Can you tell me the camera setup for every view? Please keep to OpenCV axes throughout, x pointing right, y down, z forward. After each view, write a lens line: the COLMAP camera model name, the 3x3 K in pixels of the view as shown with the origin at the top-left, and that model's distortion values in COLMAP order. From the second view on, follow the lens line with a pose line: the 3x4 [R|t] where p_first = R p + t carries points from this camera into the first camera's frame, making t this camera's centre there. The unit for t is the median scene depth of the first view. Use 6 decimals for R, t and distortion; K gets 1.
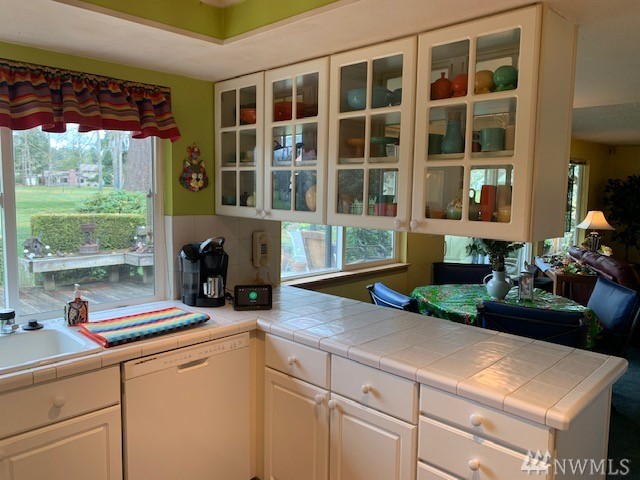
lens RADIAL K [[491.3, 0, 315.8], [0, 491.3, 240.8], [0, 0, 1]] dist [0.068271, -0.075363]
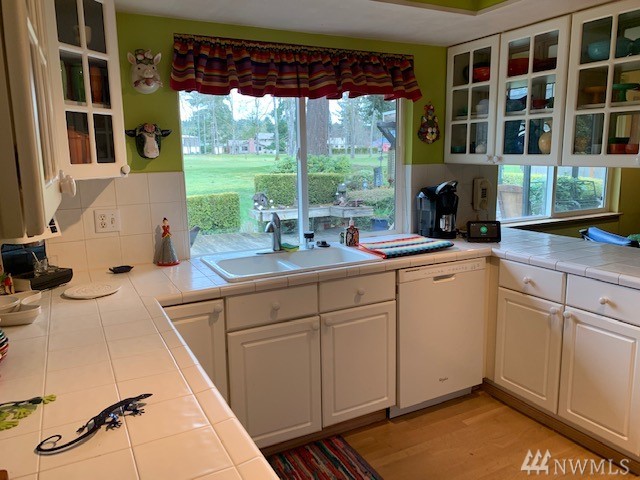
lens RADIAL K [[491.3, 0, 332.8], [0, 491.3, 235.5], [0, 0, 1]] dist [0.068271, -0.075363]
pose [[0.955688, 0.021688, -0.293582, -0.136139], [-0.002739, 0.997894, 0.064802, 0.054223], [0.294370, -0.061126, 0.953735, -0.255238]]
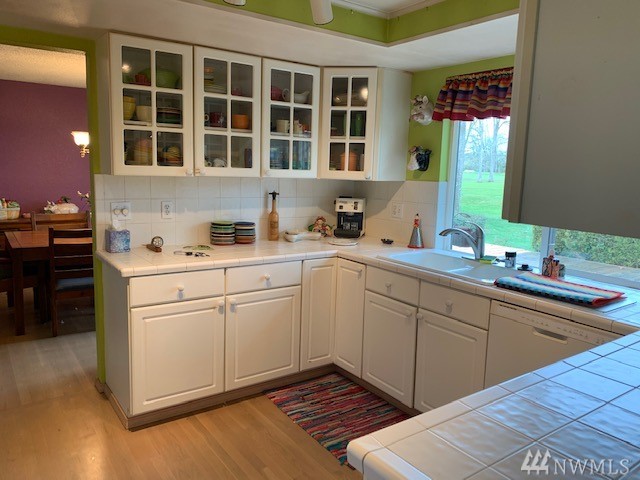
lens RADIAL K [[491.3, 0, 318.3], [0, 491.3, 239.9], [0, 0, 1]] dist [0.068271, -0.075363]
pose [[-0.180122, 0.130312, -0.974974, 0.703380], [-0.133325, 0.978804, 0.155455, -0.025803], [0.974567, 0.157989, -0.158930, 0.610454]]
